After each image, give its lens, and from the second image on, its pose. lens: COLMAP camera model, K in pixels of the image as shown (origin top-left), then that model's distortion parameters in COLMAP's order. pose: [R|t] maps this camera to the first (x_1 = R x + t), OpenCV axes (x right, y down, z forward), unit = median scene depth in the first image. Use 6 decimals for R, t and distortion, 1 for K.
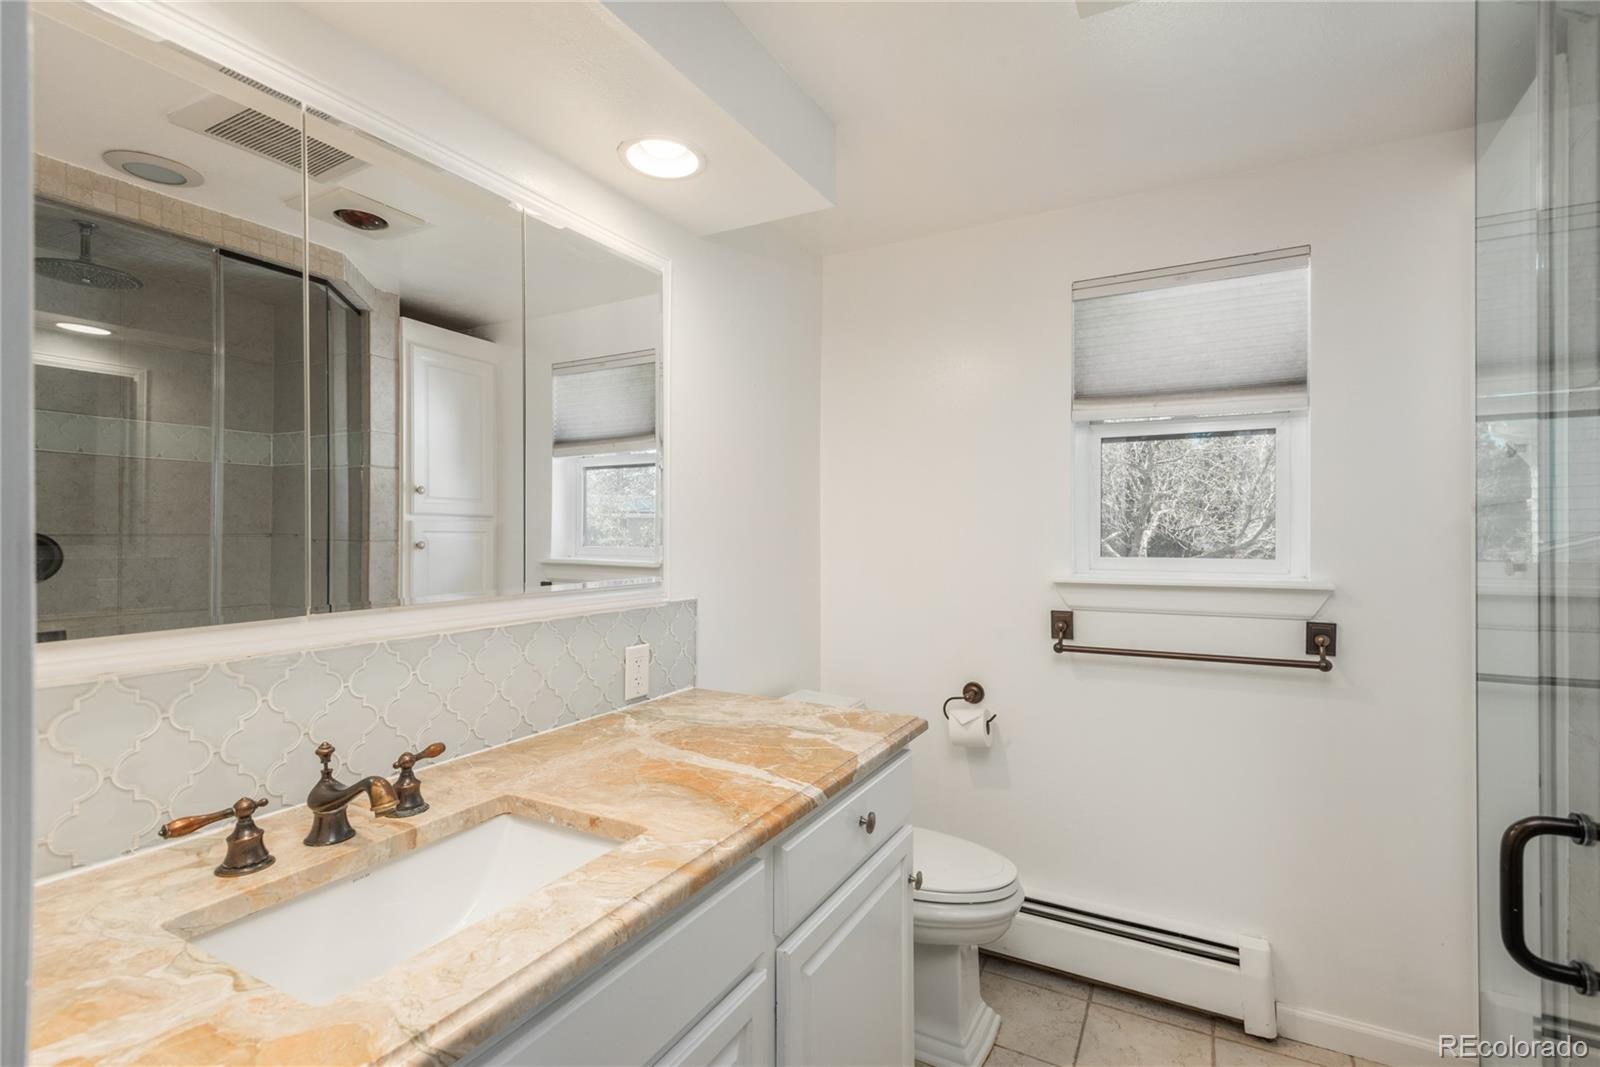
lens RADIAL K [[751.7, 0, 804.2], [0, 751.7, 528.6], [0, 0, 1]] dist [0.011942, -0.001456]
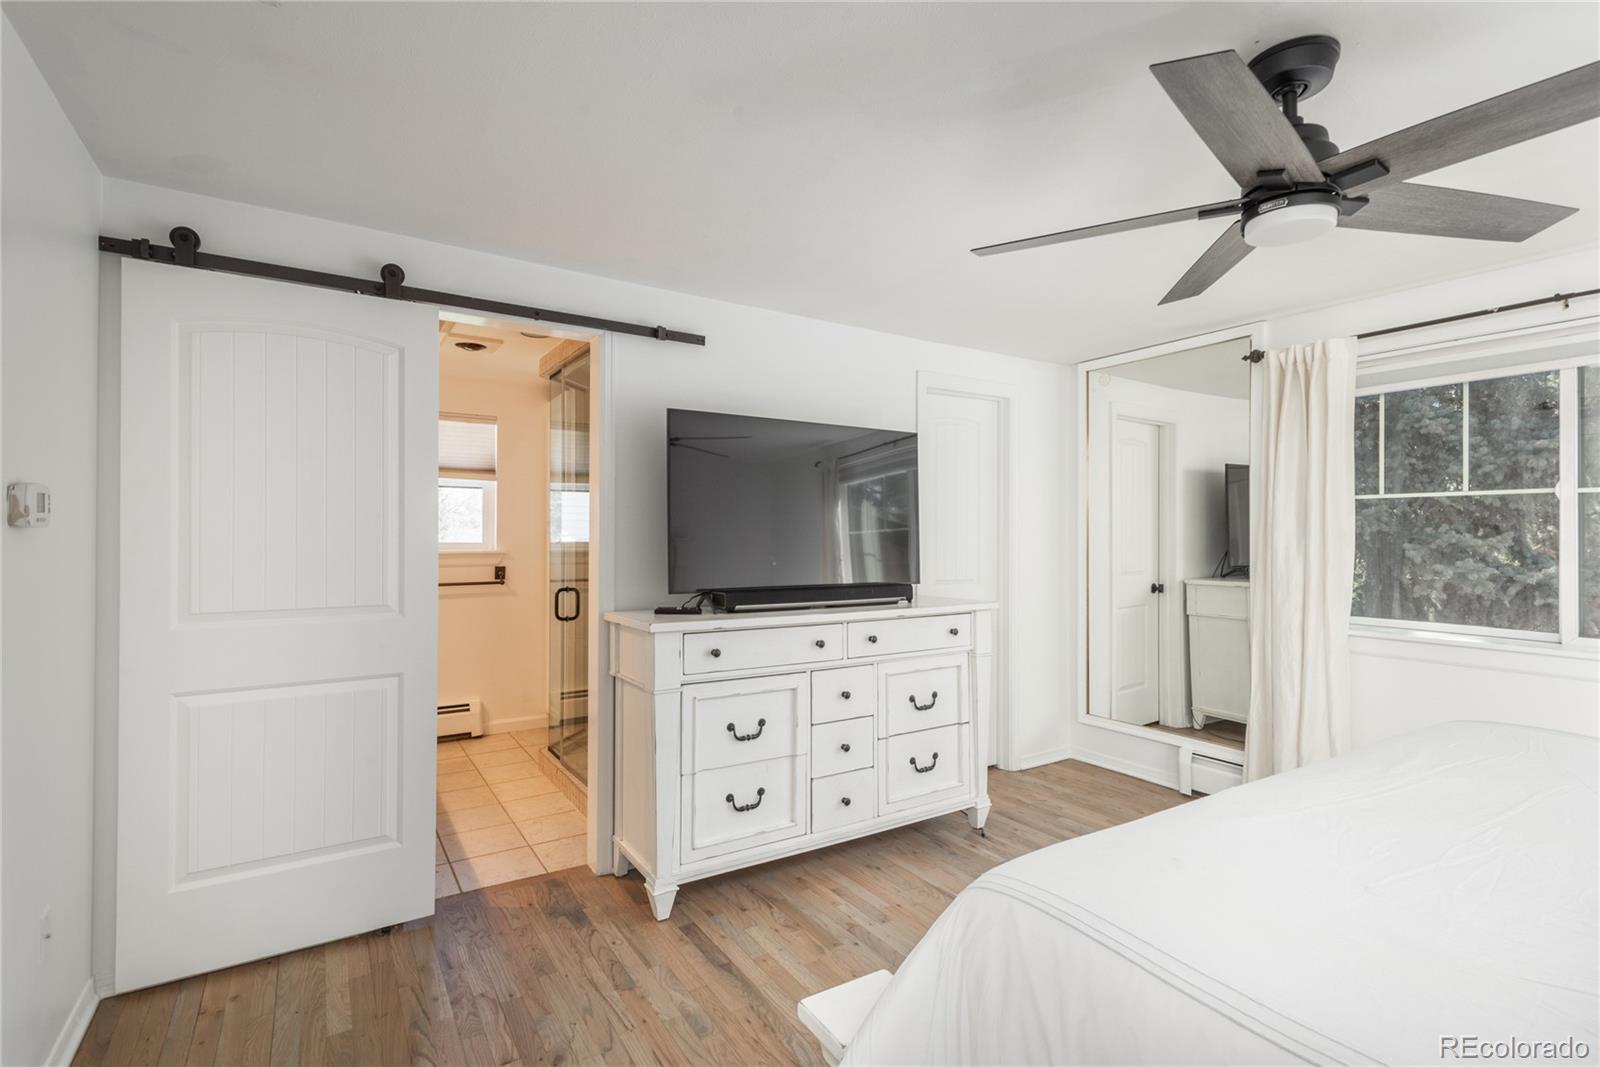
lens RADIAL K [[751.7, 0, 800.5], [0, 751.7, 528.7], [0, 0, 1]] dist [0.011942, -0.001456]
pose [[0.485706, 0.005774, 0.874103, -1.057791], [-0.002204, 0.999983, -0.005381, 0.008548], [-0.874119, 0.000687, 0.485711, -1.132962]]
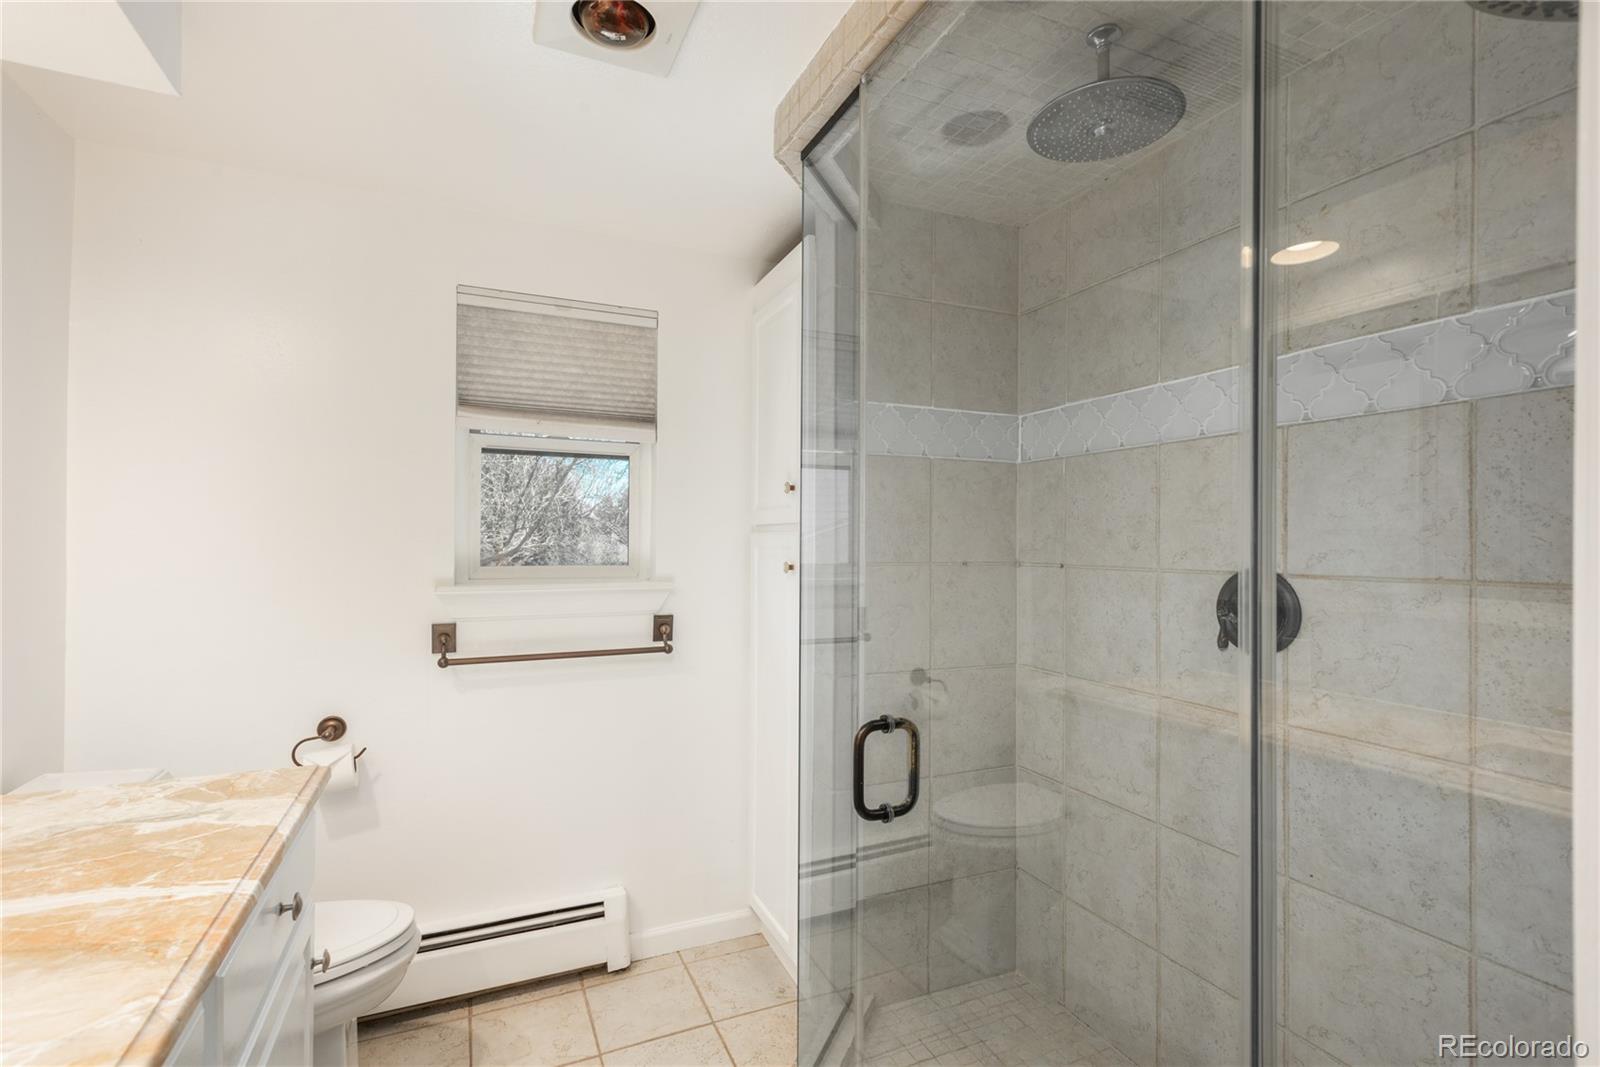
lens RADIAL K [[751.7, 0, 800.6], [0, 751.7, 539.9], [0, 0, 1]] dist [0.011942, -0.001456]
pose [[0.613397, 0.002773, 0.789770, -0.159344], [-0.006010, 0.999981, 0.001157, -0.001825], [-0.789752, -0.005456, 0.613402, 0.061744]]
